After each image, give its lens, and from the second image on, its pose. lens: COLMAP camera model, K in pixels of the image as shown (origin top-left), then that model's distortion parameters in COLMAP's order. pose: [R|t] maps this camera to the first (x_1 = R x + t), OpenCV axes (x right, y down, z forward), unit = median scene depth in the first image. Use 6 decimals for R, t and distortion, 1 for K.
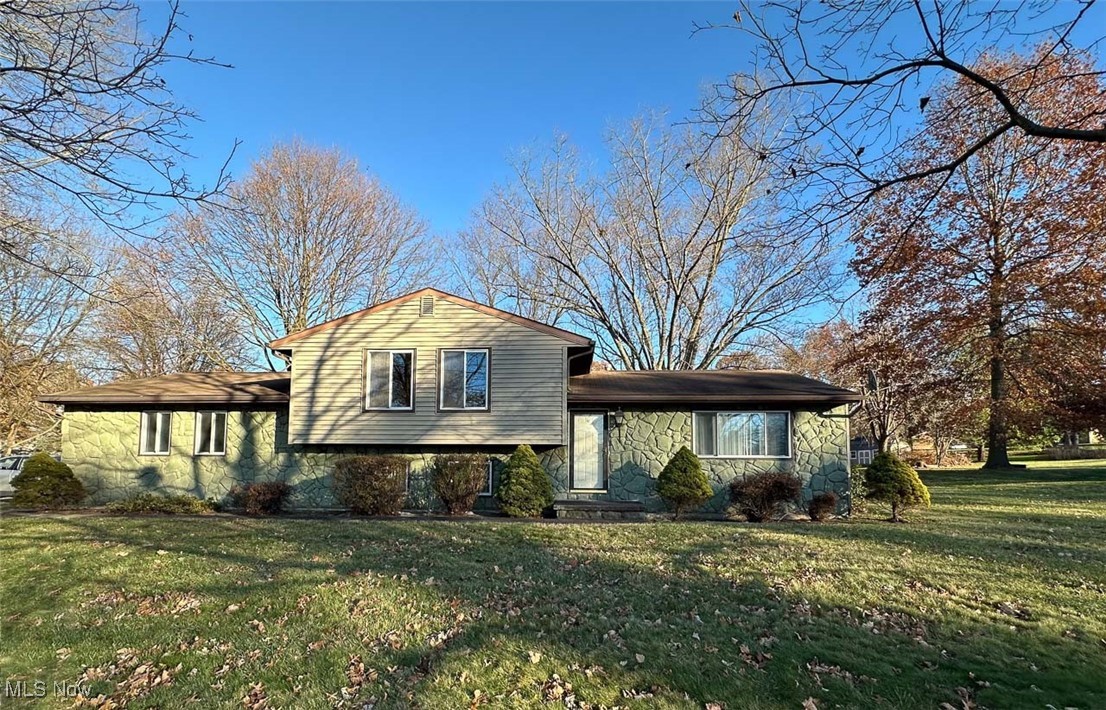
lens RADIAL K [[478.6, 0, 549.4], [0, 478.6, 437.8], [0, 0, 1]] dist [-0.001027, -0.000101]
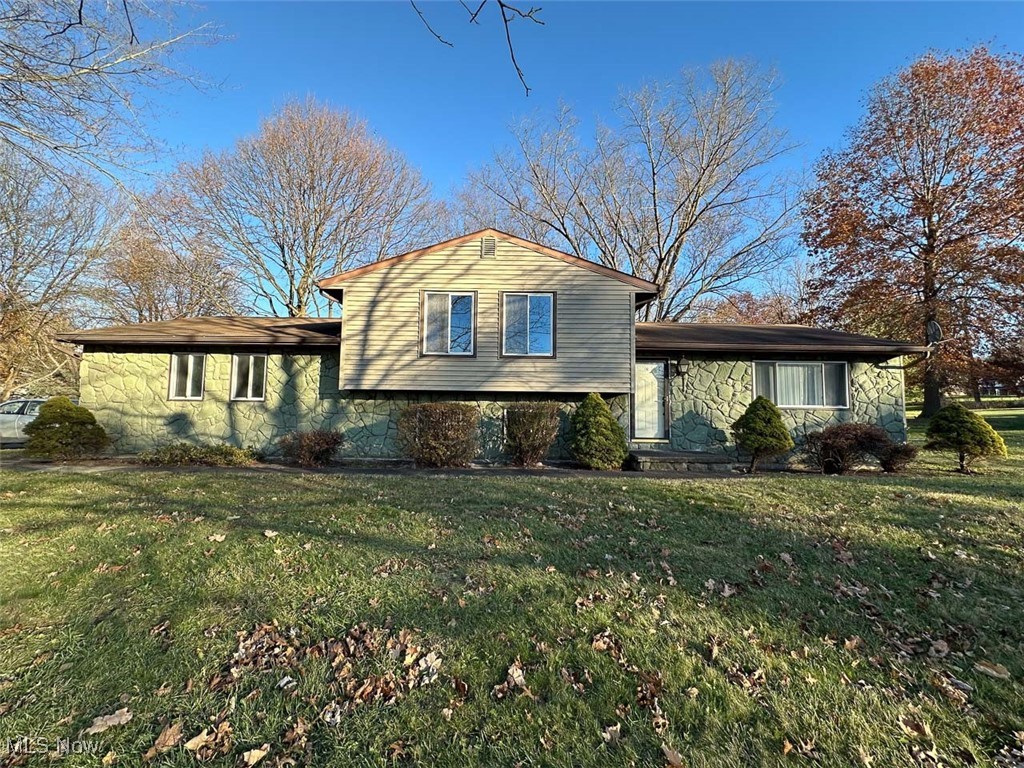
lens RADIAL K [[403.9, 0, 510.4], [0, 403.9, 385.6], [0, 0, 1]] dist [-0.001530, -0.000210]
pose [[0.998291, 0.010295, 0.057533, -0.252816], [-0.009952, 0.999931, -0.006257, 0.006561], [-0.057594, 0.005673, 0.998324, 0.189697]]
